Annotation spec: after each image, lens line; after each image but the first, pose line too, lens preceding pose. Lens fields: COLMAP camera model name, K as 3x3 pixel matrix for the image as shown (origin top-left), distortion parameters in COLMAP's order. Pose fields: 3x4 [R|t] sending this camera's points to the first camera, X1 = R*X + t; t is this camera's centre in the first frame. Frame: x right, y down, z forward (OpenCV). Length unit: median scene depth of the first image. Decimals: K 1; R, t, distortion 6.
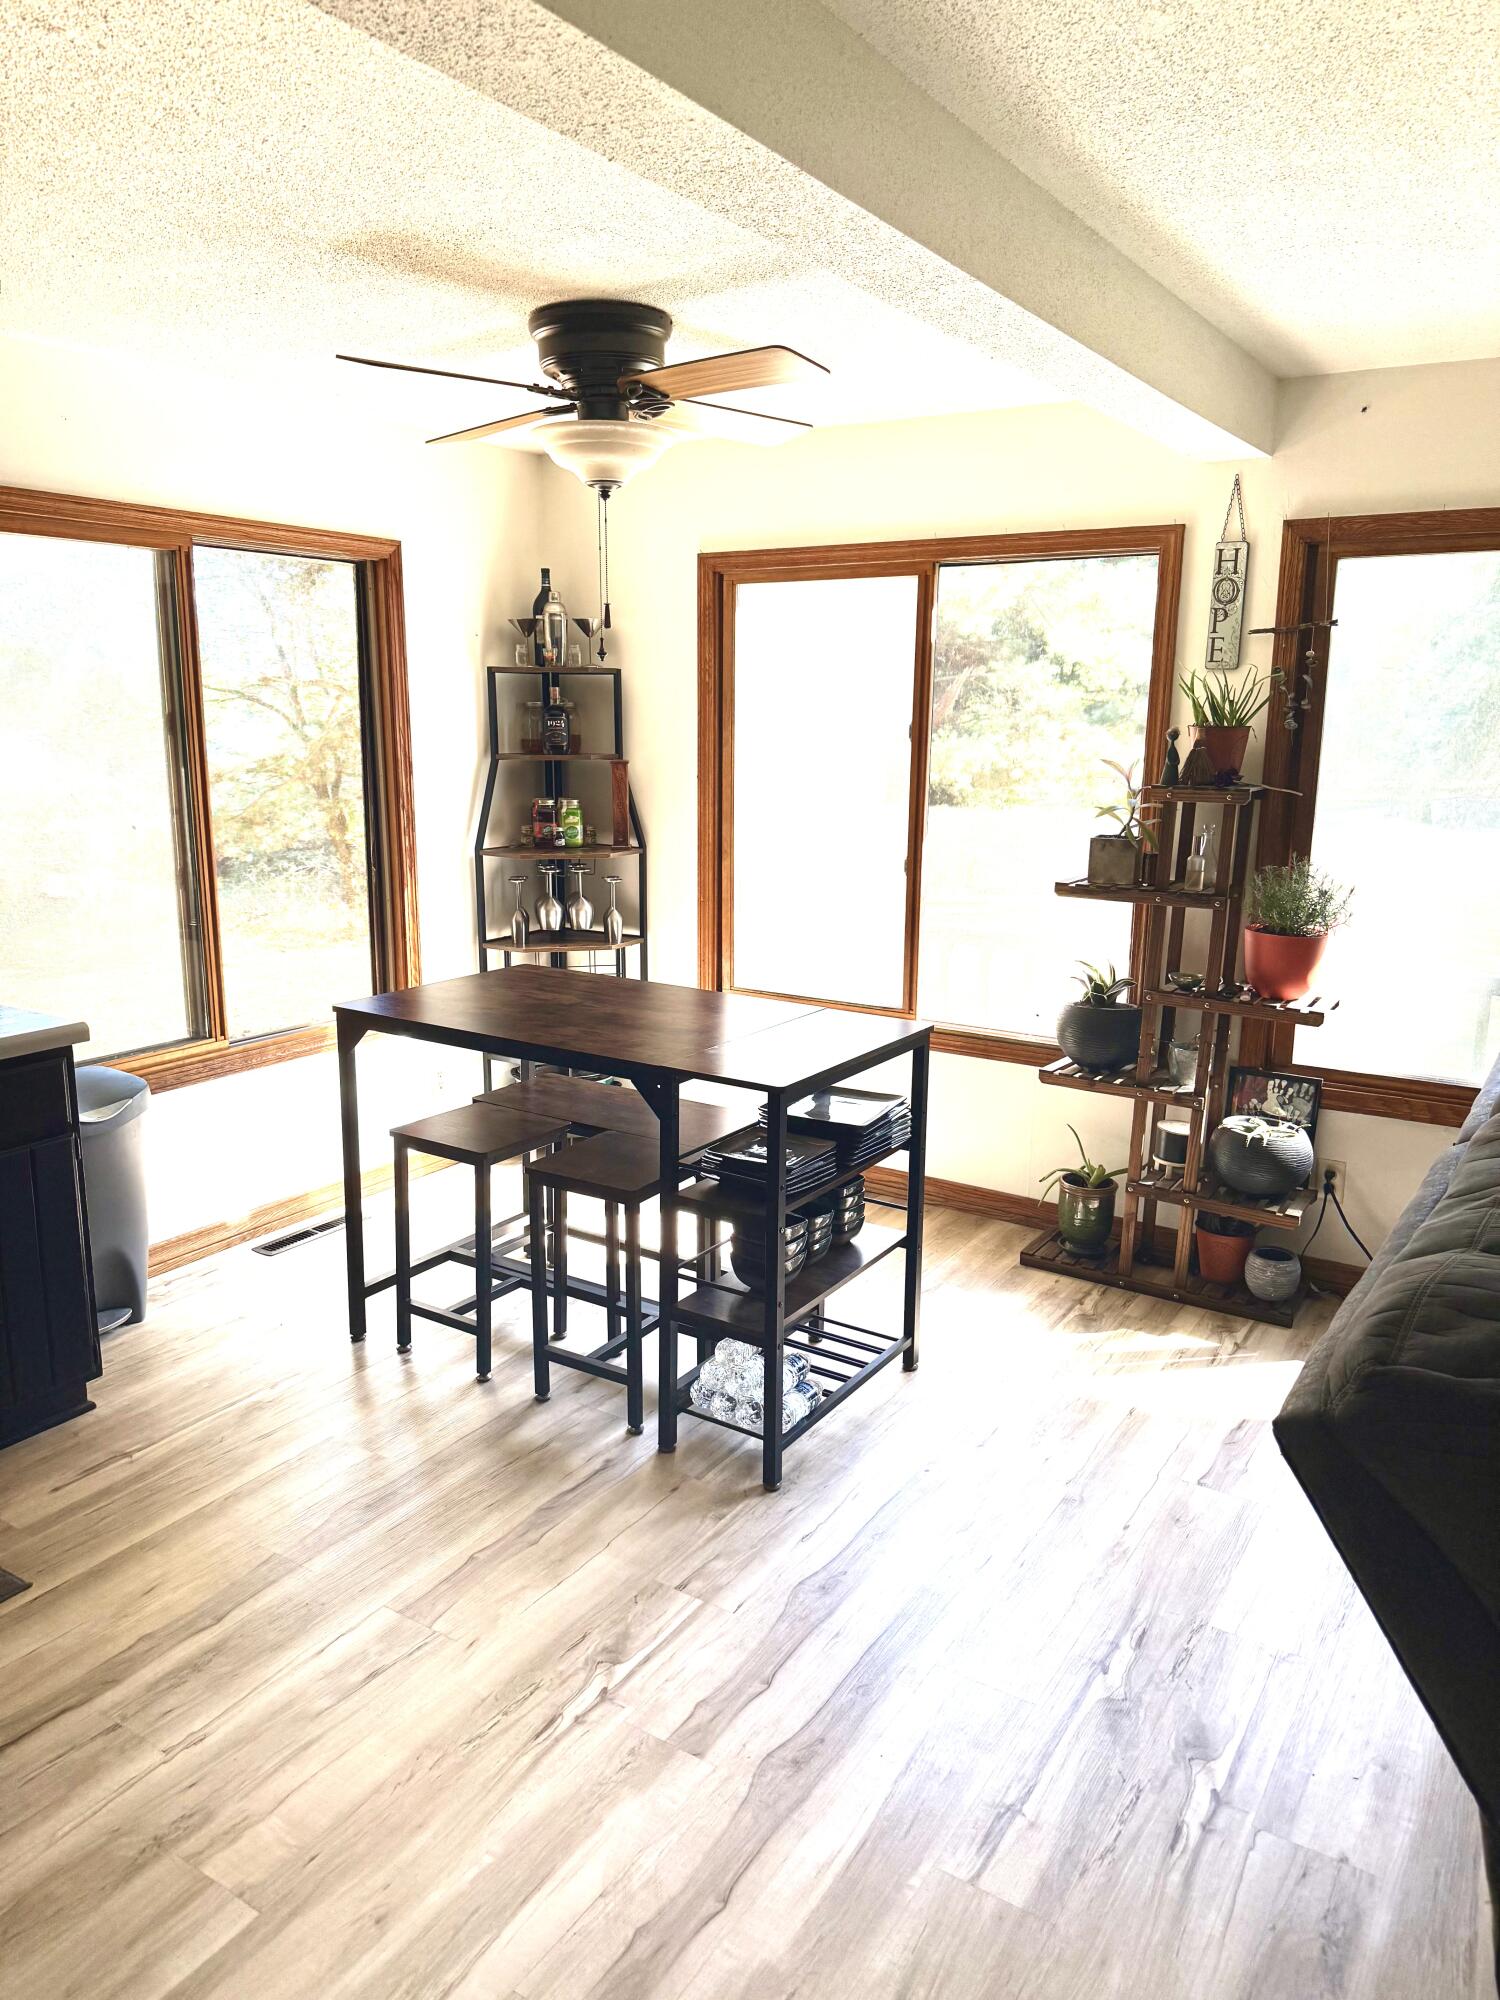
lens RADIAL K [[1412.5, 0, 749.2], [0, 1412.5, 1003.3], [0, 0, 1]] dist [-0.000802, -0.018217]
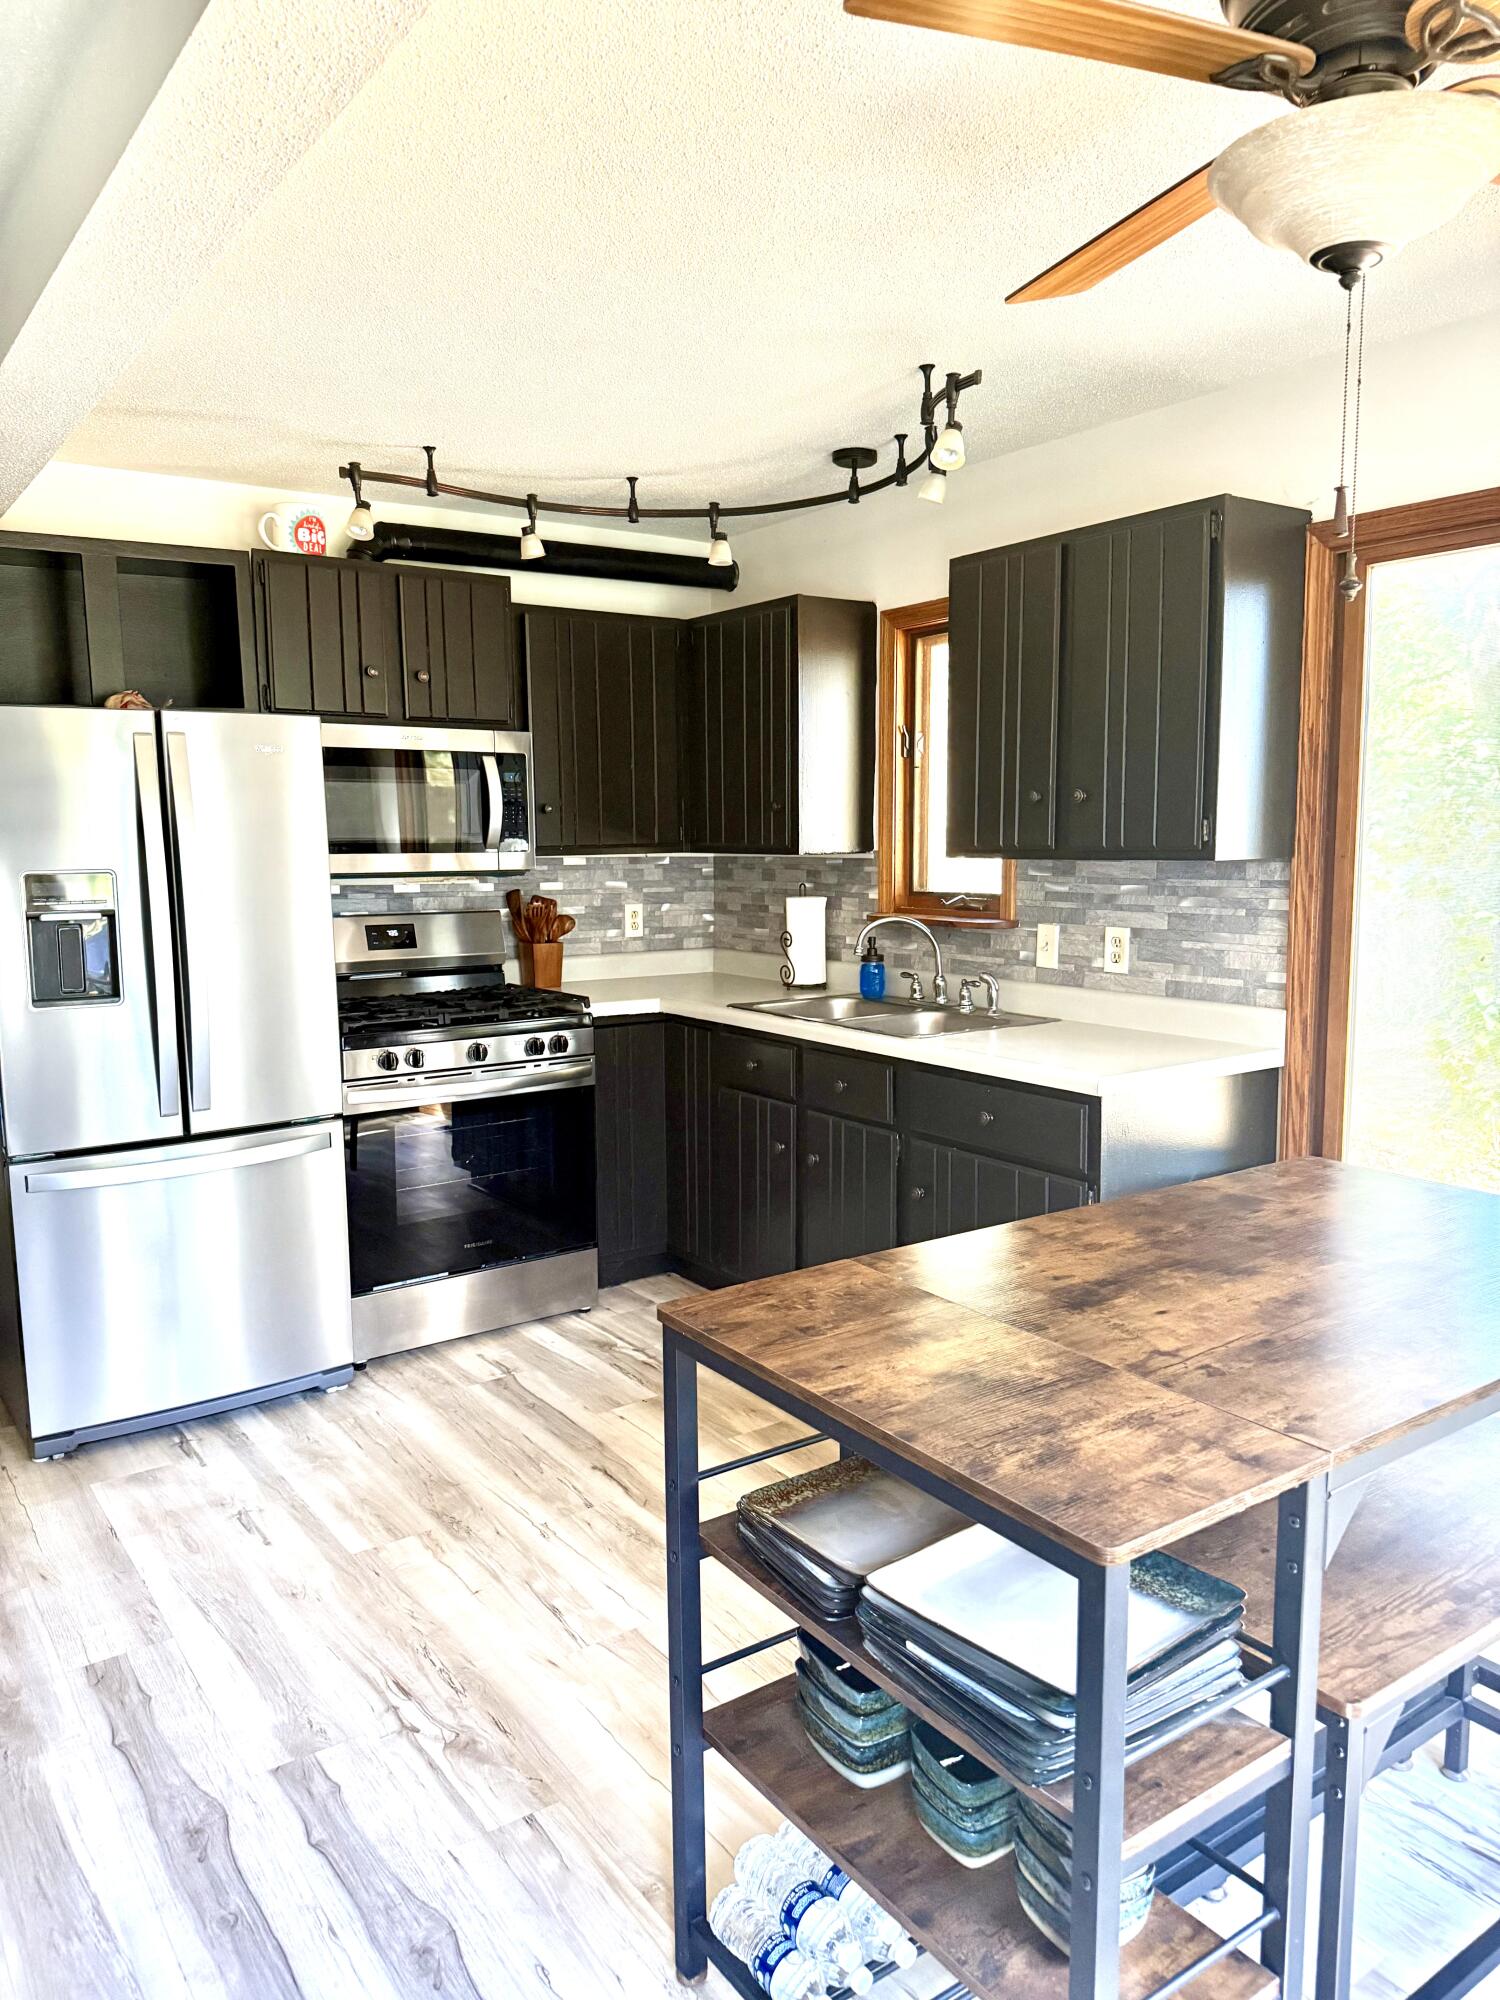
lens RADIAL K [[1412.5, 0, 749.7], [0, 1412.5, 1003.4], [0, 0, 1]] dist [-0.000802, -0.018217]
pose [[-0.372296, 0.112509, -0.921270, 0.665346], [-0.190604, 0.962199, 0.194532, -0.230945], [0.908331, 0.248022, -0.336778, 1.451582]]
